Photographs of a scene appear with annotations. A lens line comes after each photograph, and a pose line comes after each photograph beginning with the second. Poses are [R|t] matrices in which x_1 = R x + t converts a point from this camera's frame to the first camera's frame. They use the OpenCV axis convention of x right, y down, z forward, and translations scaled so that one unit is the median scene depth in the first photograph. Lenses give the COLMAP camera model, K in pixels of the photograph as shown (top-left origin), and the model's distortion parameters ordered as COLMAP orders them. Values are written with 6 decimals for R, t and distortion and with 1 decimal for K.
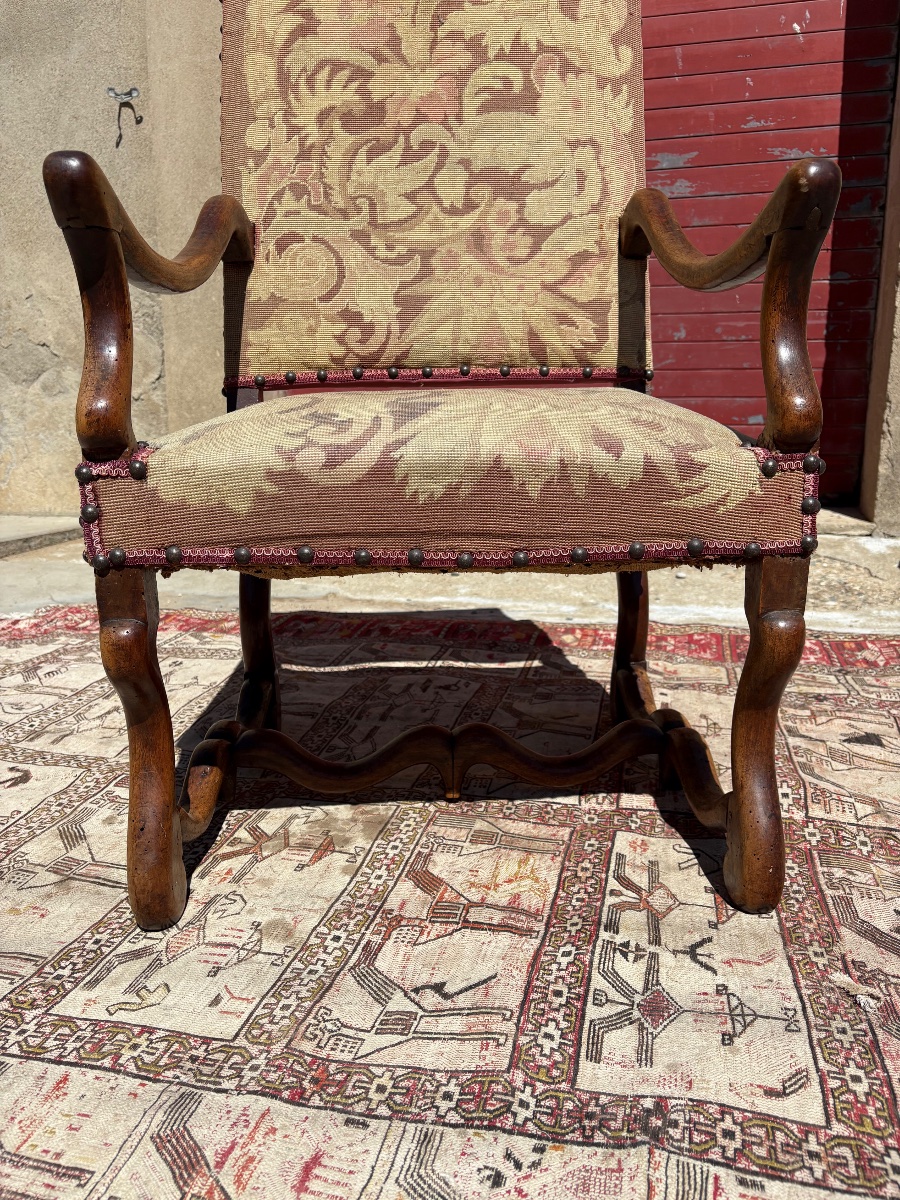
lens RADIAL K [[907.1, 0, 454.1], [0, 907.1, 594.0], [0, 0, 1]] dist [0.036771, -0.046222]
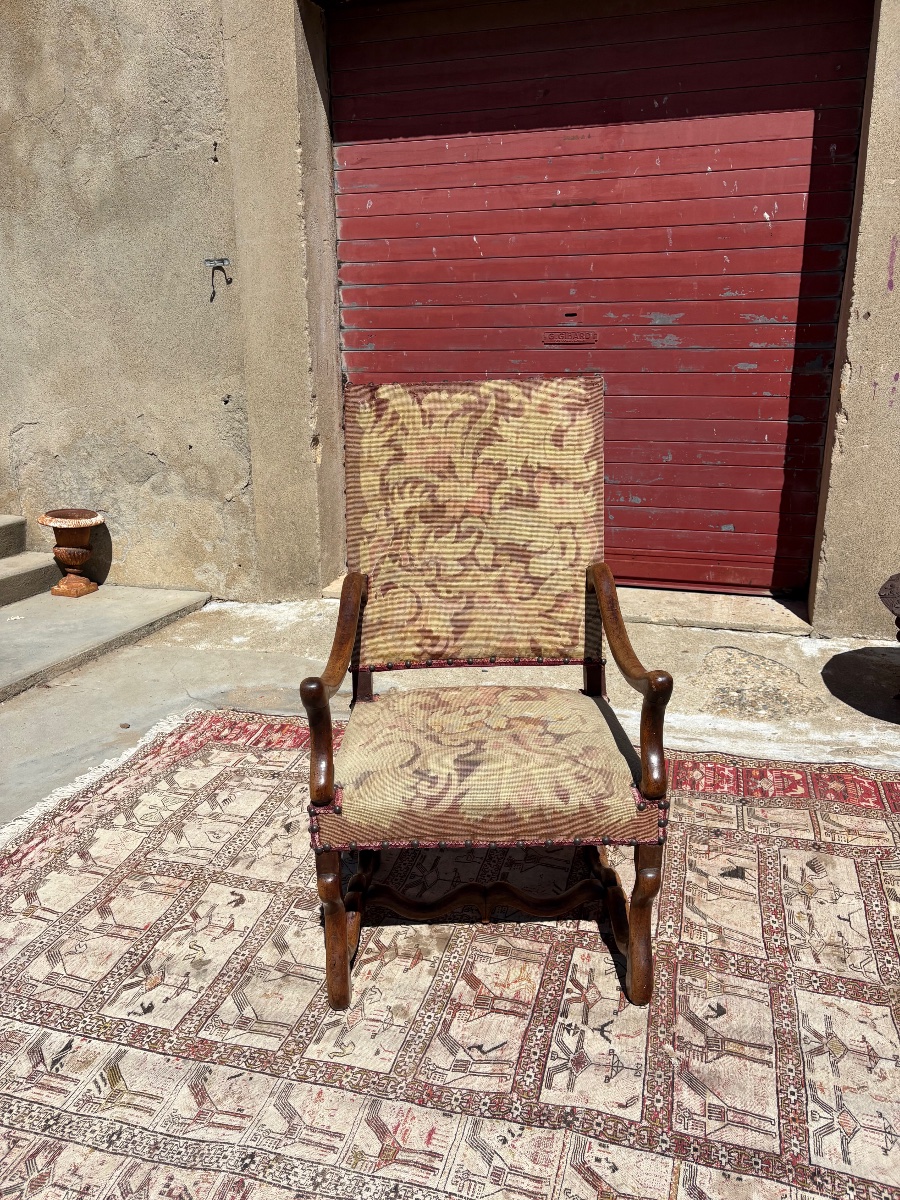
lens RADIAL K [[902.5, 0, 452.8], [0, 902.5, 612.3], [0, 0, 1]] dist [0.002307, 0.042730]
pose [[0.999470, 0.002096, -0.032483, -0.010378], [0.000852, 0.995898, 0.090483, -0.596803], [0.032539, -0.090463, 0.995368, -0.786445]]
